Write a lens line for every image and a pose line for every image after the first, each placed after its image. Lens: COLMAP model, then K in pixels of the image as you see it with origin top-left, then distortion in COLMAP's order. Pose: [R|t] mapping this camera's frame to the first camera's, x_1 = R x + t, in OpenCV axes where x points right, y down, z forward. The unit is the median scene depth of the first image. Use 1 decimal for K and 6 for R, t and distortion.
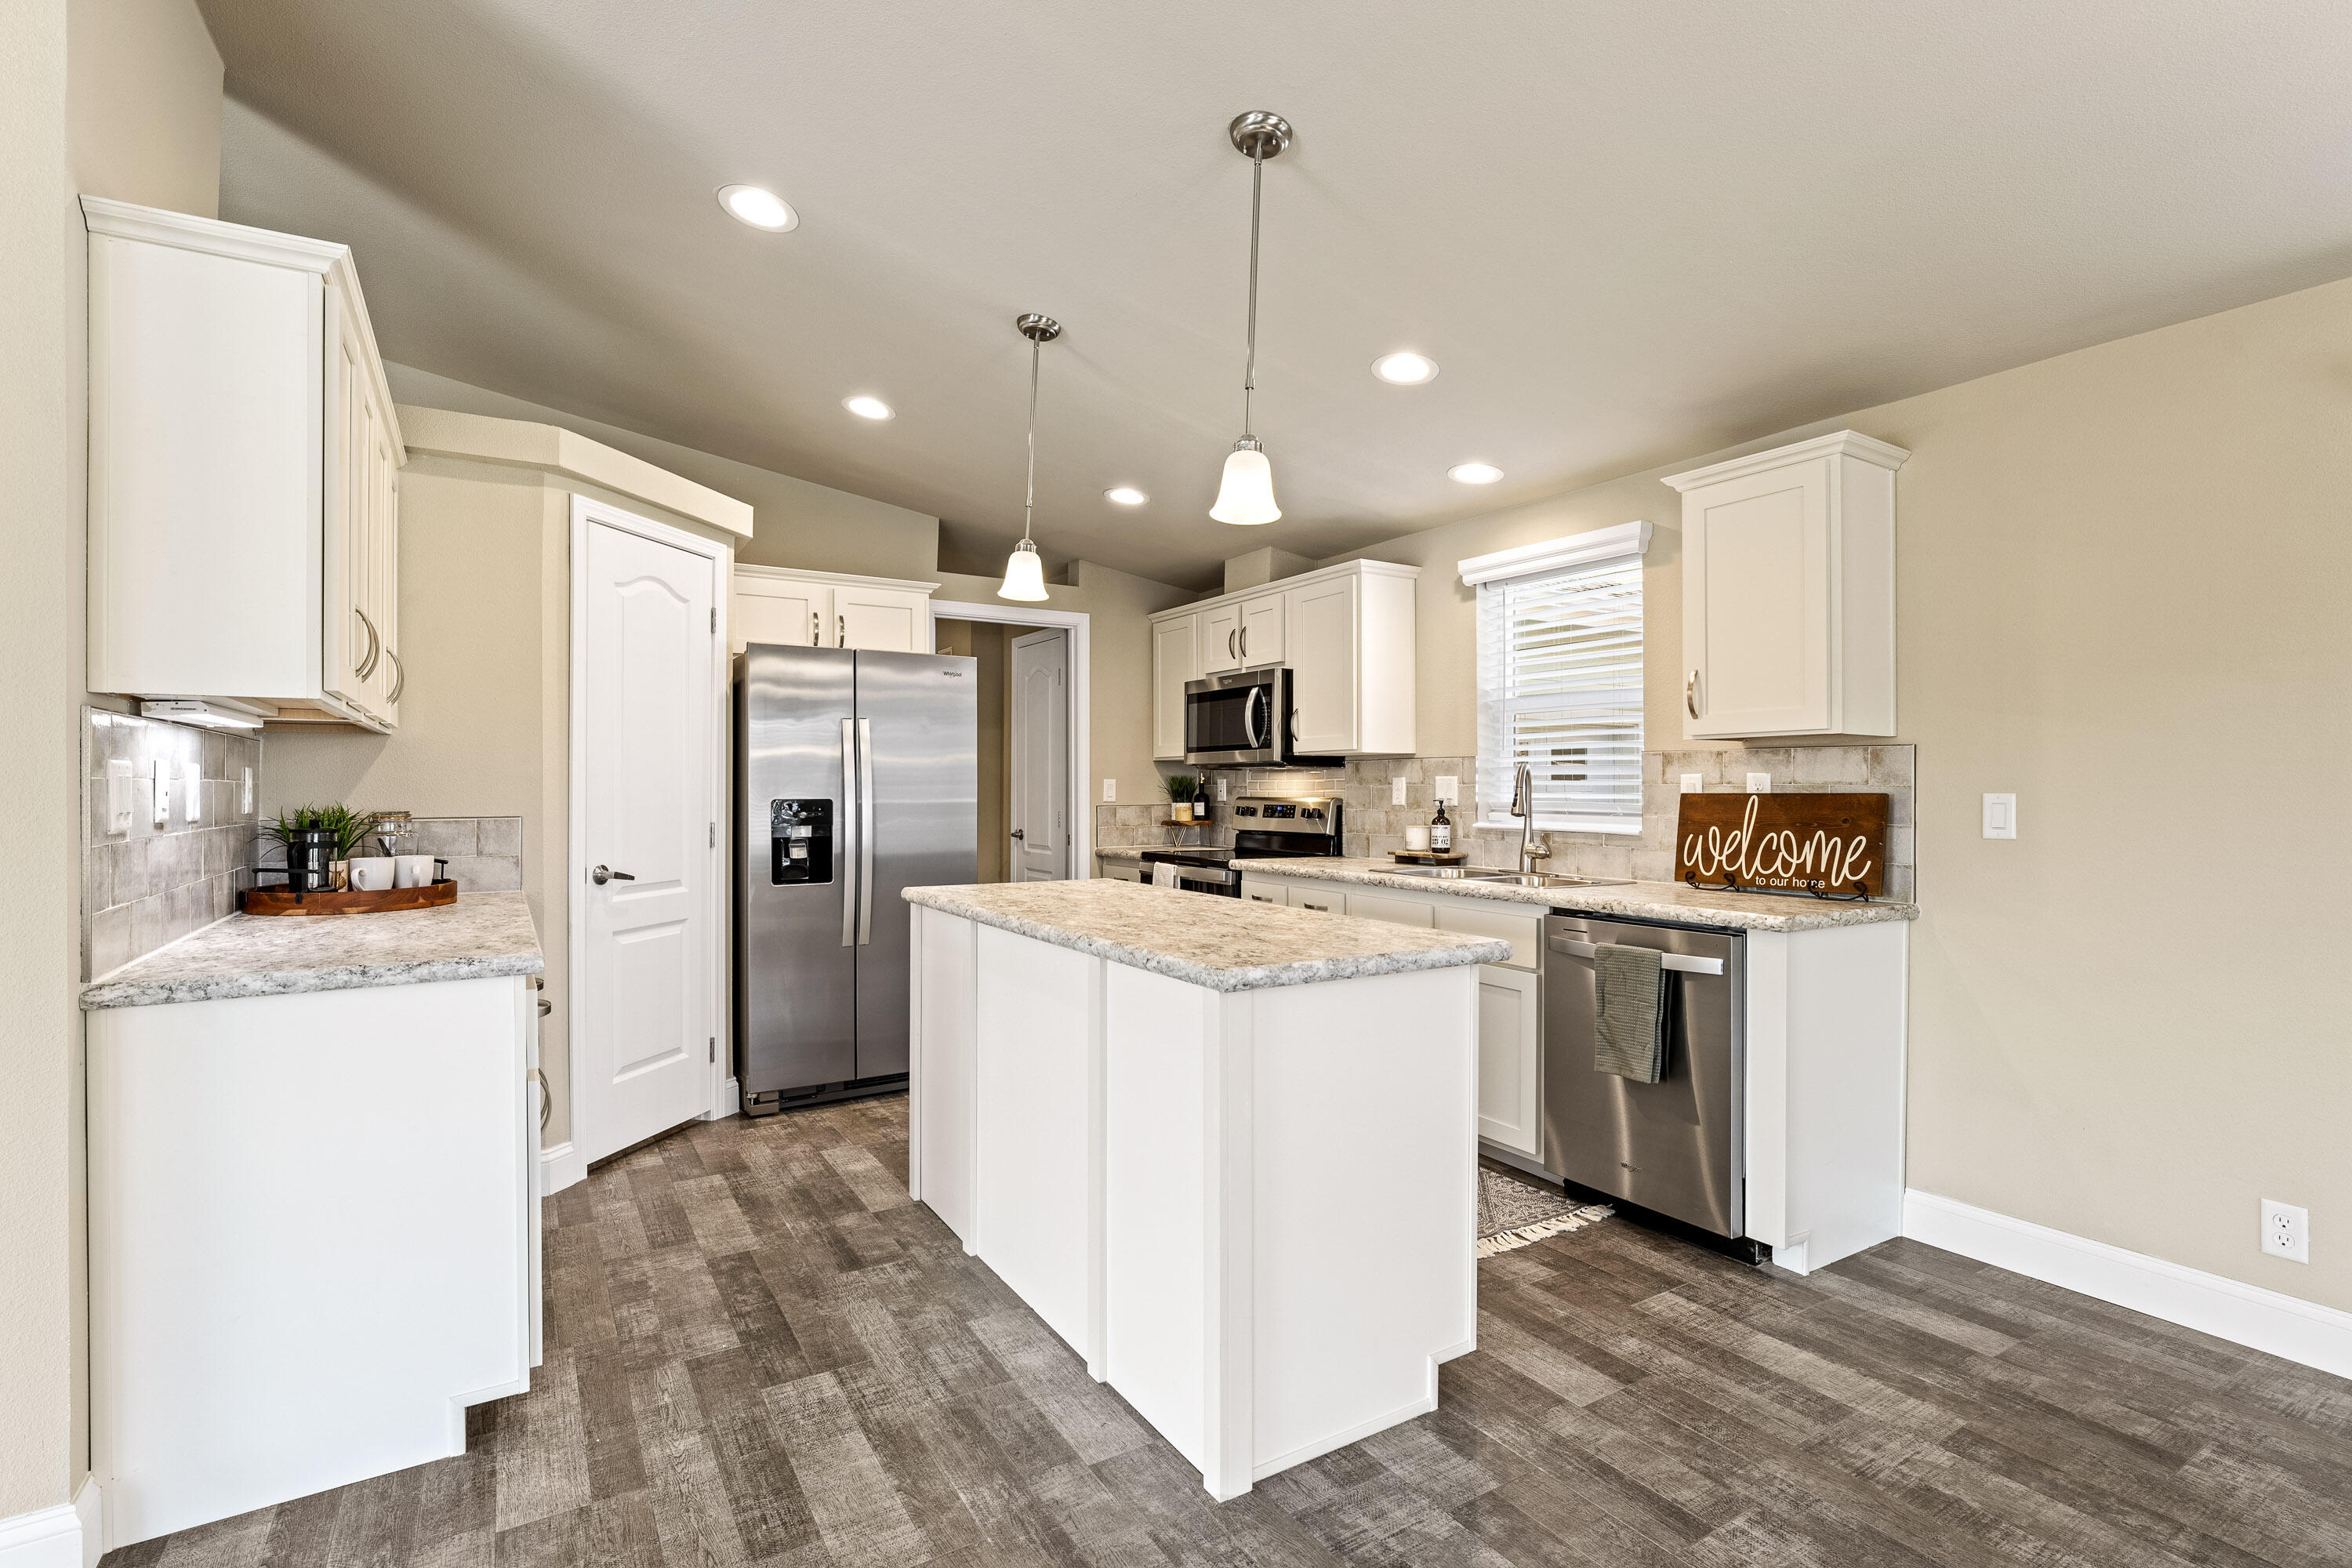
lens RADIAL K [[1092.5, 0, 1174.4], [0, 1092.5, 787.6], [0, 0, 1]] dist [0.003505, 0.000129]
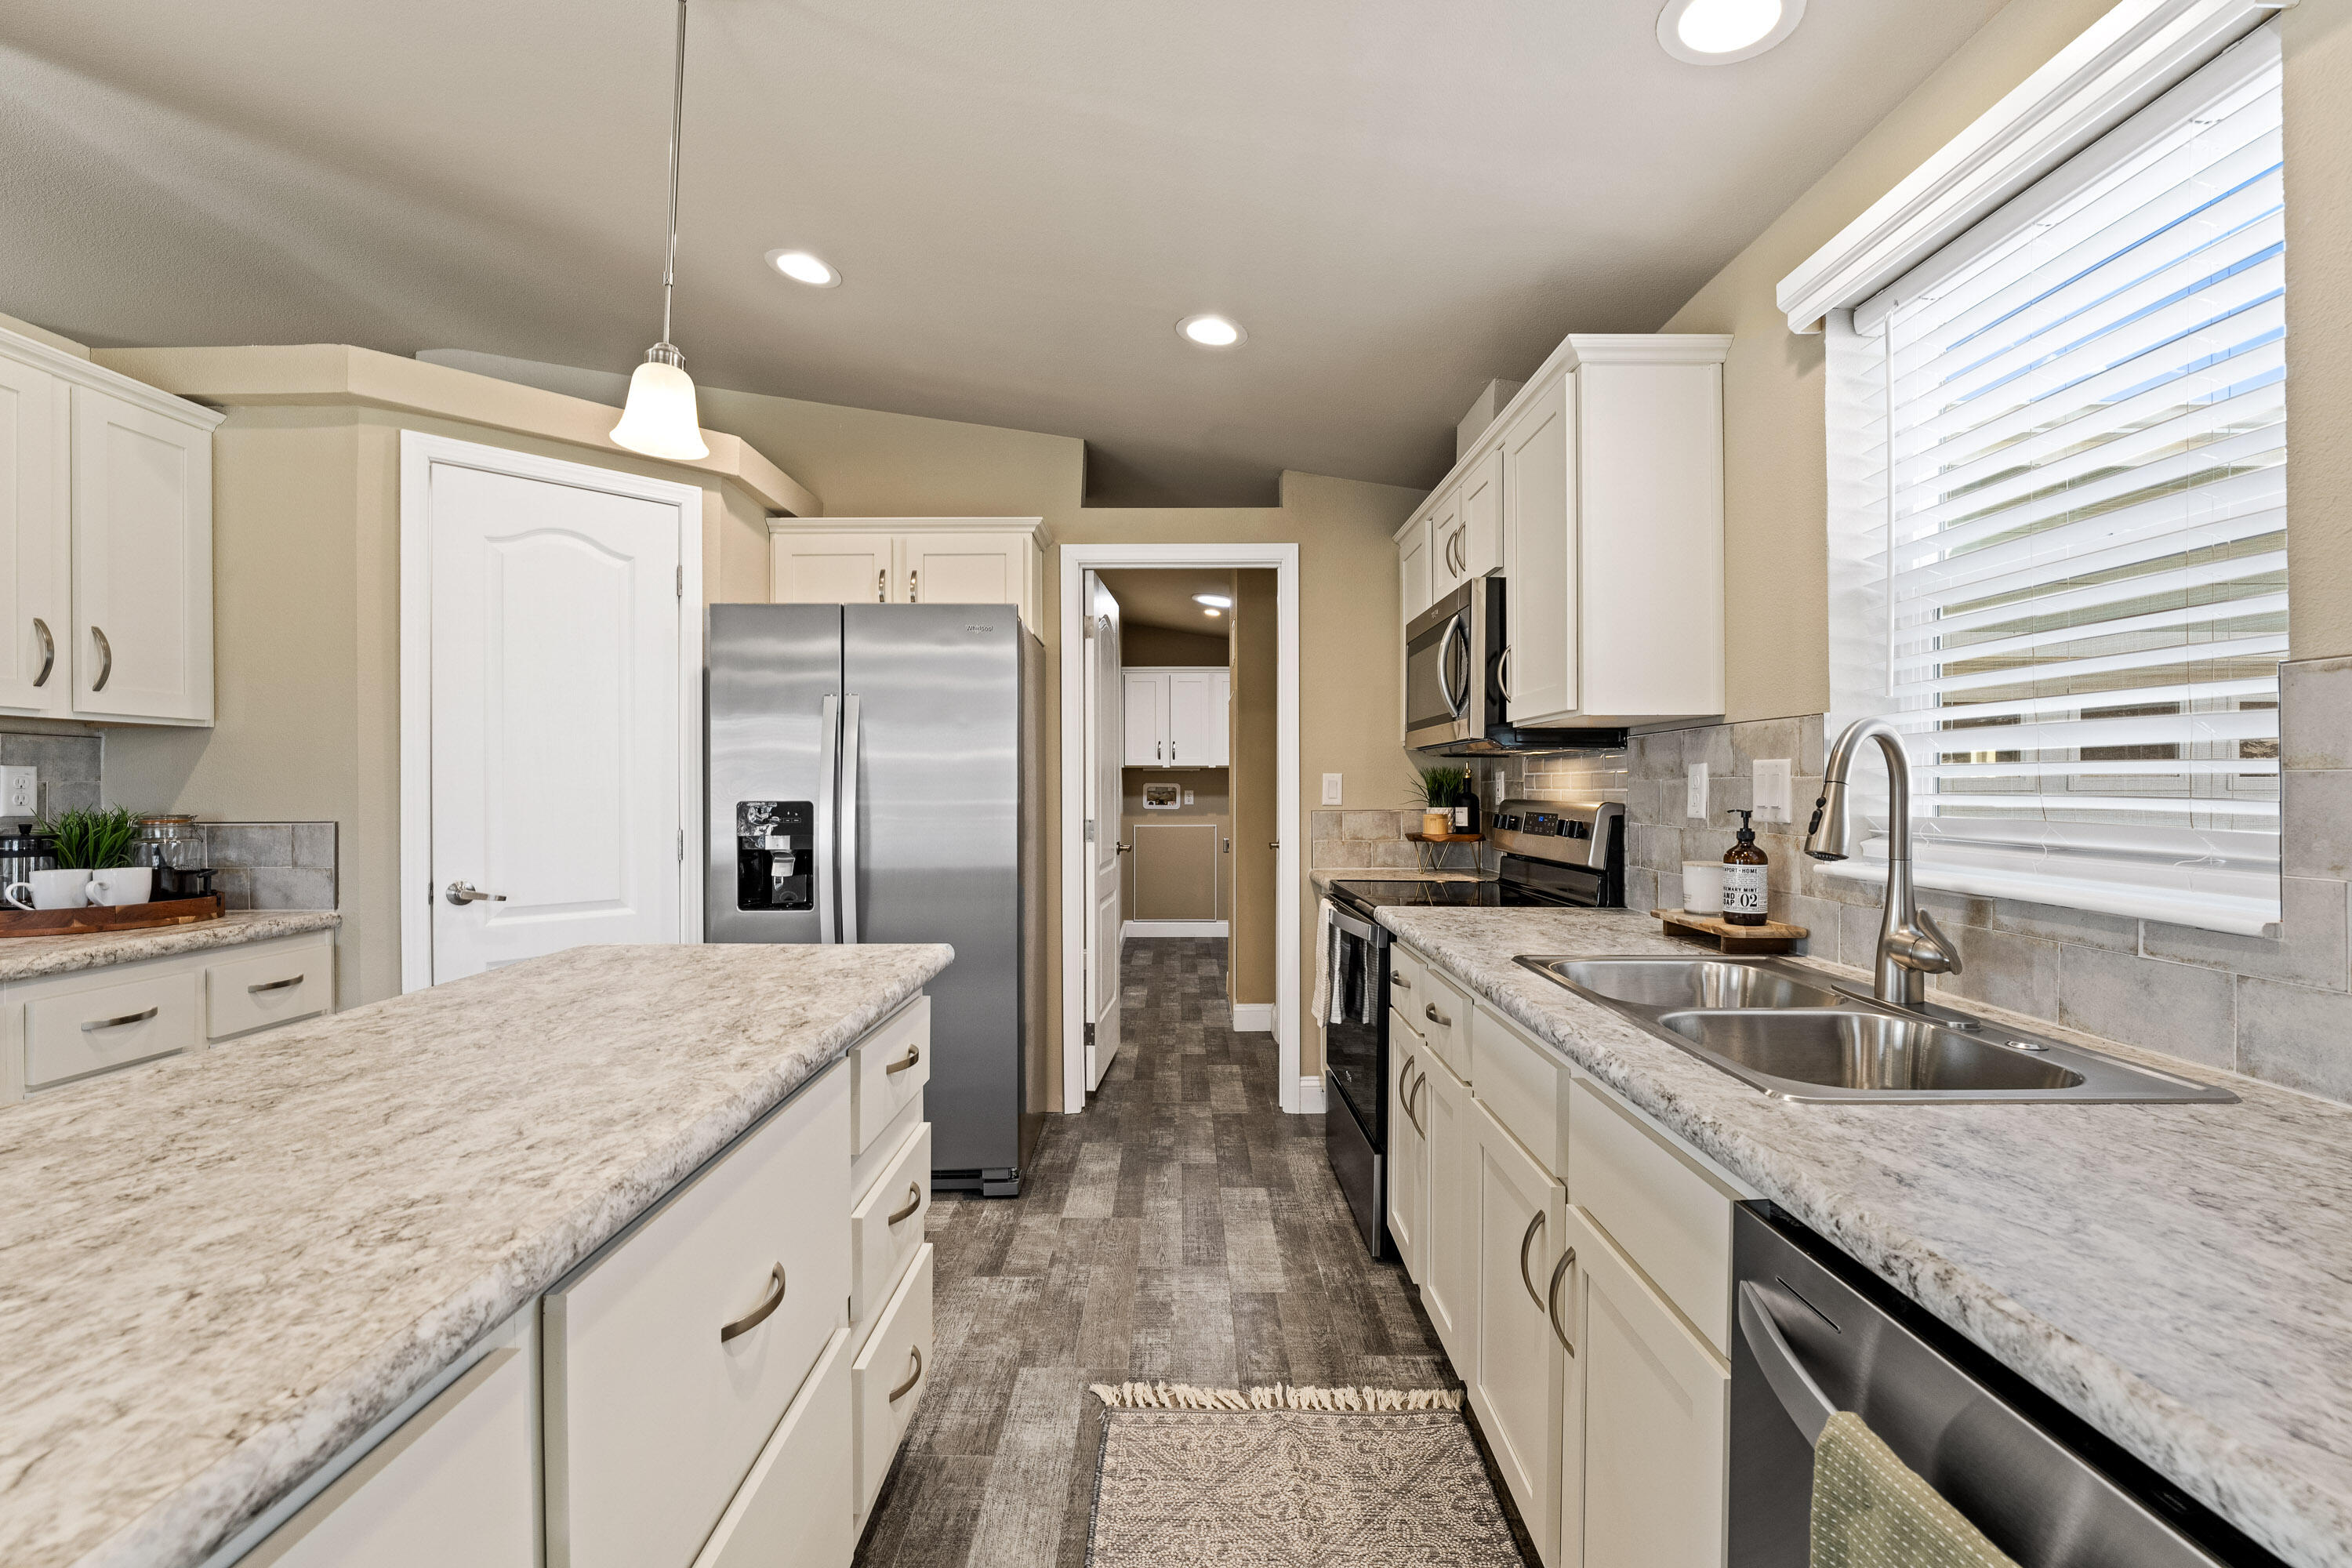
lens RADIAL K [[1020.1, 0, 1173.9], [0, 1020.1, 785.5], [0, 0, 1]] dist [-0.005232, -0.000242]
pose [[0.849467, -0.002389, -0.527636, 0.266513], [0.002281, 0.999997, -0.000856, 0.000716], [0.527637, -0.000477, 0.849470, 0.504256]]
